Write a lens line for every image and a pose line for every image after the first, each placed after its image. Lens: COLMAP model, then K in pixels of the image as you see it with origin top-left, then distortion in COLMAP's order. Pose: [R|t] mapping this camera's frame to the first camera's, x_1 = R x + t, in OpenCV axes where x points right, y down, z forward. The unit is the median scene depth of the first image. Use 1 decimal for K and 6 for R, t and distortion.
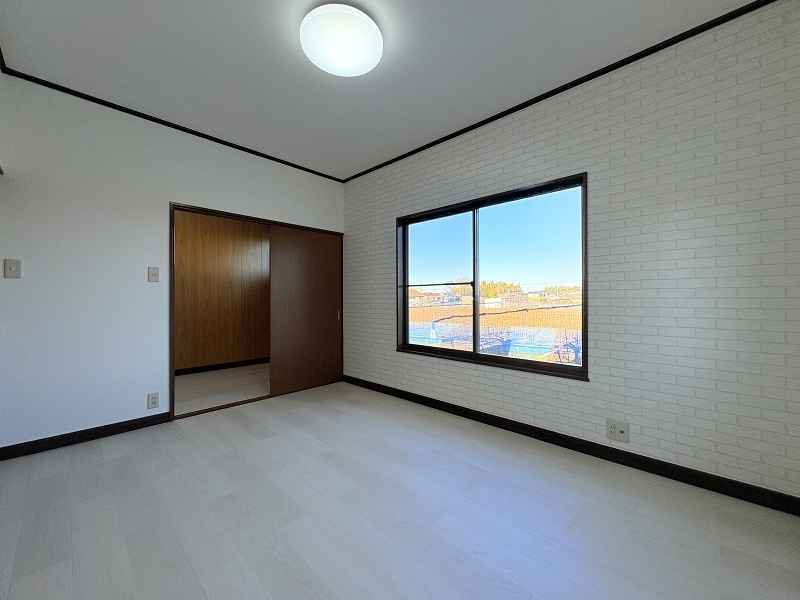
lens RADIAL K [[318.2, 0, 398.8], [0, 318.2, 297.8], [0, 0, 1]] dist [0.001135, -0.000489]
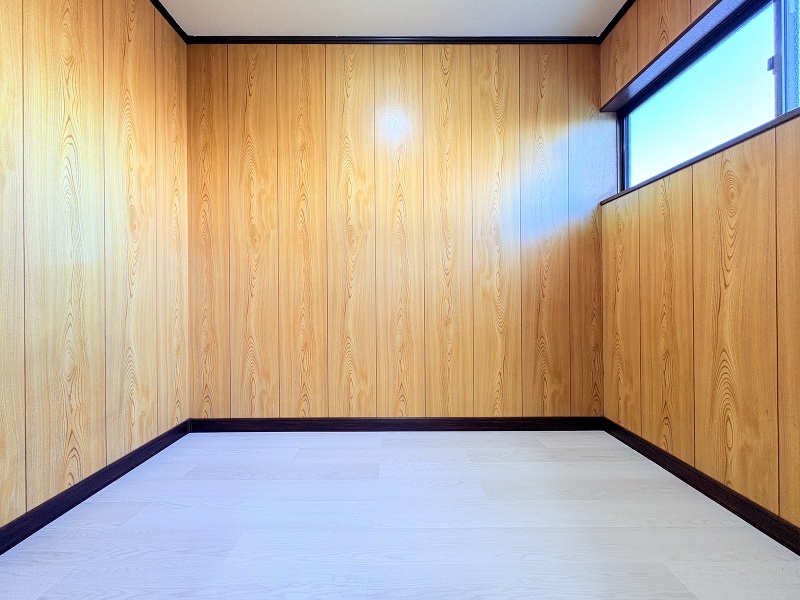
lens RADIAL K [[318.2, 0, 398.8], [0, 318.2, 297.8], [0, 0, 1]] dist [0.001135, -0.000489]
pose [[0.685170, -0.002961, -0.728377, -0.308767], [0.008031, 0.999962, 0.003490, 0.039928], [0.728339, -0.008240, 0.685168, 0.612149]]
